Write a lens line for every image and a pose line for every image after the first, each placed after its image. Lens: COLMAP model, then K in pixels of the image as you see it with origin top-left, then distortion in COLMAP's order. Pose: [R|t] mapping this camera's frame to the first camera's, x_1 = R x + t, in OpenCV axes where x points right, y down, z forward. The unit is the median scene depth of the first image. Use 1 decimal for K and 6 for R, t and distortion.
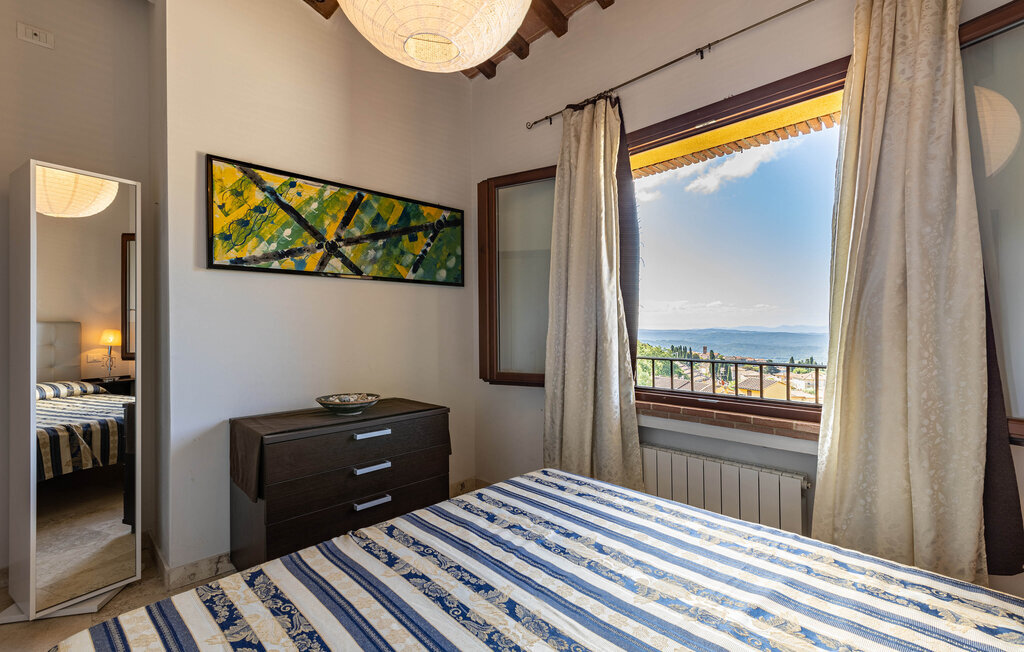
lens RADIAL K [[457.1, 0, 520.8], [0, 457.1, 322.7], [0, 0, 1]] dist [-0.000487, -0.001842]
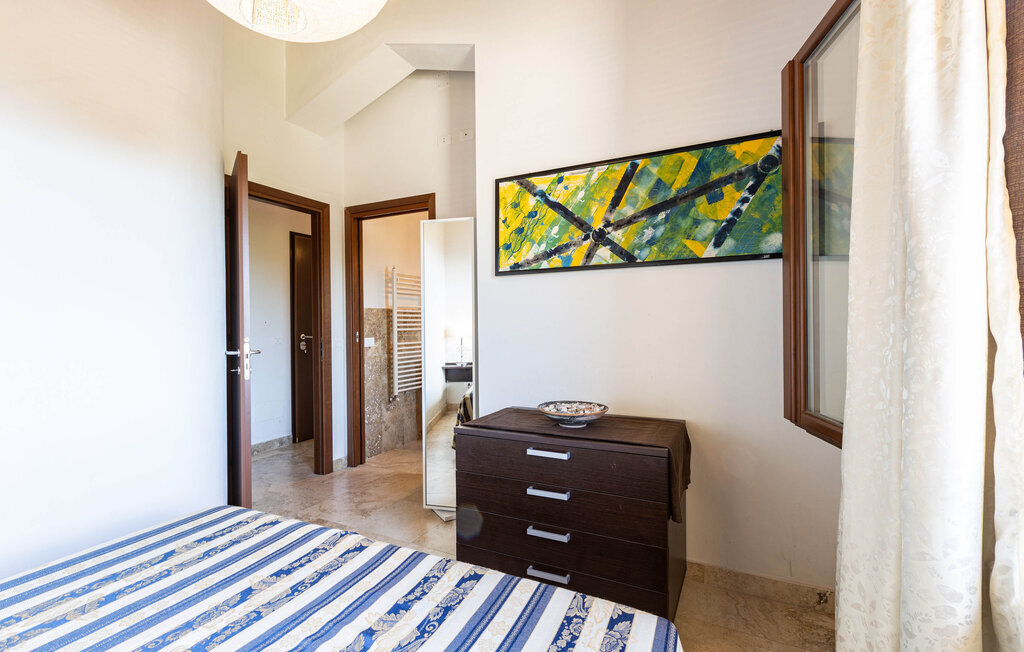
lens RADIAL K [[457.1, 0, 514.7], [0, 457.1, 322.9], [0, 0, 1]] dist [-0.000487, -0.001842]
pose [[0.308737, 0.001376, -0.951146, 0.390001], [0.014553, 0.999875, 0.006171, -0.003435], [0.951036, -0.015747, 0.308678, 0.579559]]
